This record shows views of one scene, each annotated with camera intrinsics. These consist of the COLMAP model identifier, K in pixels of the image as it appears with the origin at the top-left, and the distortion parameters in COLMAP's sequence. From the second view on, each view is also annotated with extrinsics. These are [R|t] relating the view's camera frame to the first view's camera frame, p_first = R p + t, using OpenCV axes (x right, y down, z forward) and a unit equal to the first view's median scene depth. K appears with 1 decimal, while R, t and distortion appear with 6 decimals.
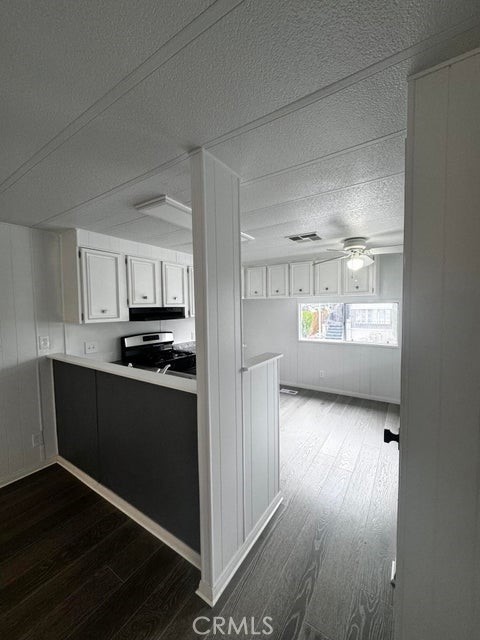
lens RADIAL K [[255.4, 0, 240.0], [0, 255.4, 320.0], [0, 0, 1]] dist [-0.000807, 0.000037]
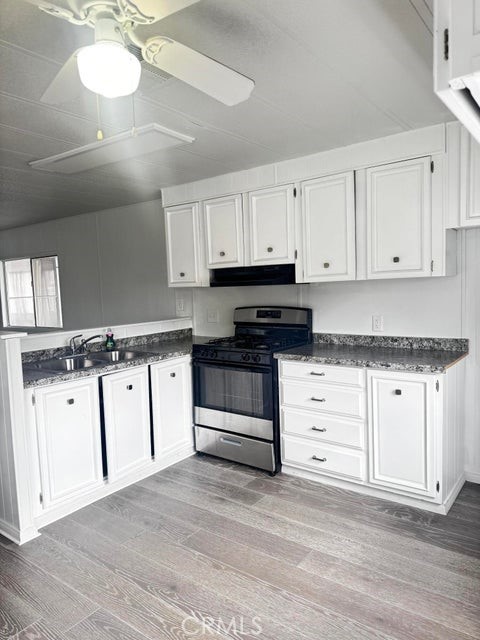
lens RADIAL K [[452.5, 0, 240.0], [0, 452.5, 320.0], [0, 0, 1]] dist [0.001648, 0.000621]
pose [[-0.065591, 0.099788, -0.992845, 0.802831], [-0.012348, 0.994830, 0.100803, -0.029695], [0.997770, 0.018871, -0.064019, 1.019130]]
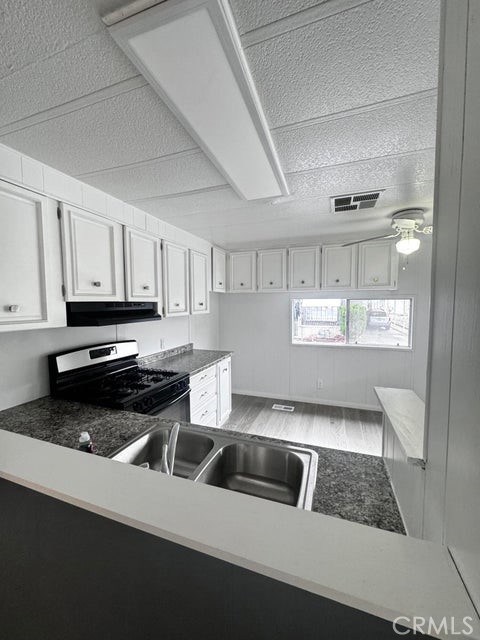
lens RADIAL K [[255.4, 0, 240.0], [0, 255.4, 320.0], [0, 0, 1]] dist [-0.000807, 0.000037]
pose [[0.972407, -0.009146, 0.233111, -0.176782], [0.006723, 0.999915, 0.011189, -0.011310], [-0.233193, -0.009313, 0.972386, 0.339403]]
